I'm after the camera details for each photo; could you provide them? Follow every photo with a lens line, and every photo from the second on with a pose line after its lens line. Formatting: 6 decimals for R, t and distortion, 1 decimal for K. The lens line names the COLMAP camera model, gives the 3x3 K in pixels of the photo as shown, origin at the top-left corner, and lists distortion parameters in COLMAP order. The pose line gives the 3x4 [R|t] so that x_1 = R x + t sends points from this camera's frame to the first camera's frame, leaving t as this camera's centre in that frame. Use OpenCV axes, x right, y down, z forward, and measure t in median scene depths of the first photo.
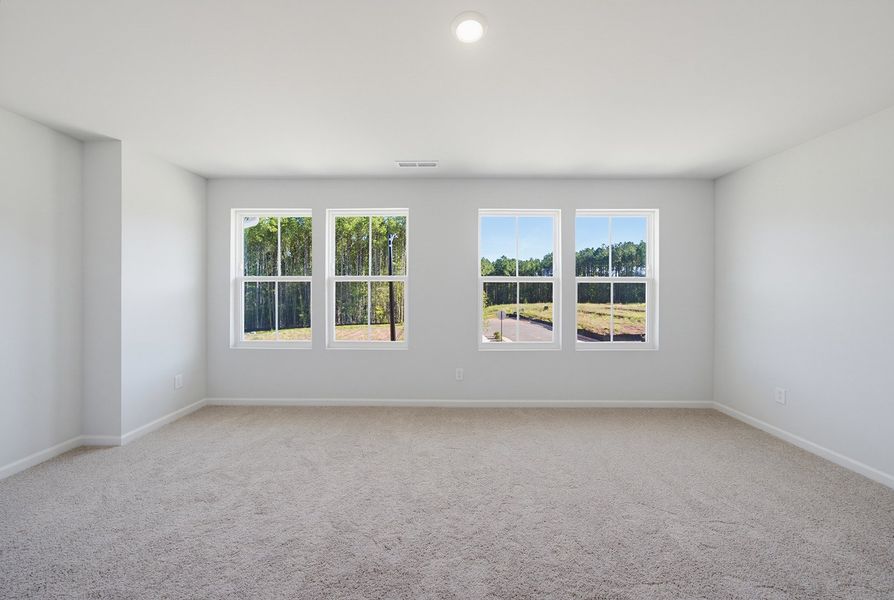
lens RADIAL K [[319.0, 0, 447.0], [0, 319.0, 300.0], [0, 0, 1]] dist [-0.043067, -0.000018]
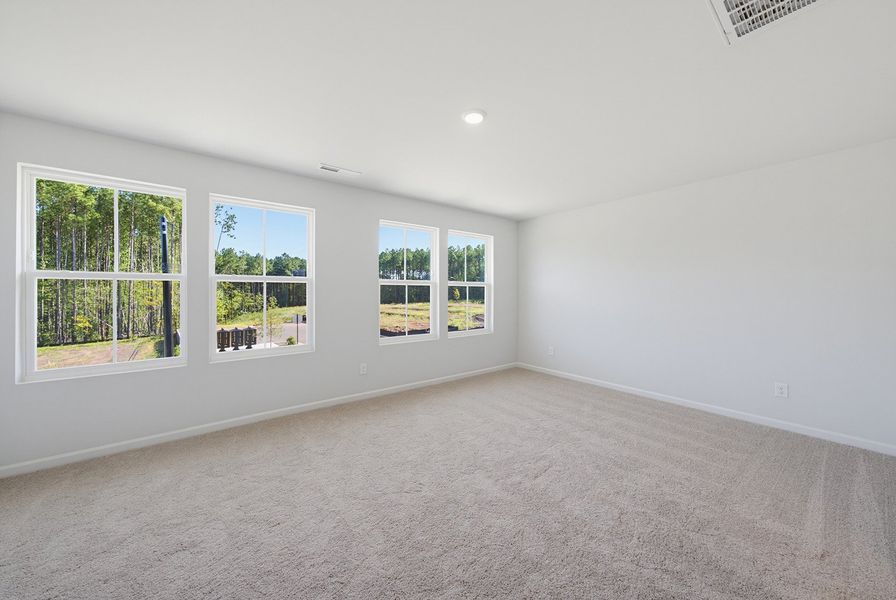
lens RADIAL K [[343.0, 0, 445.5], [0, 343.0, 303.0], [0, 0, 1]] dist [-0.046463, -0.000050]
pose [[0.755175, -0.020392, 0.655206, -0.192012], [0.019267, 0.999775, 0.008910, 0.001249], [-0.655240, 0.005895, 0.755397, -0.024645]]
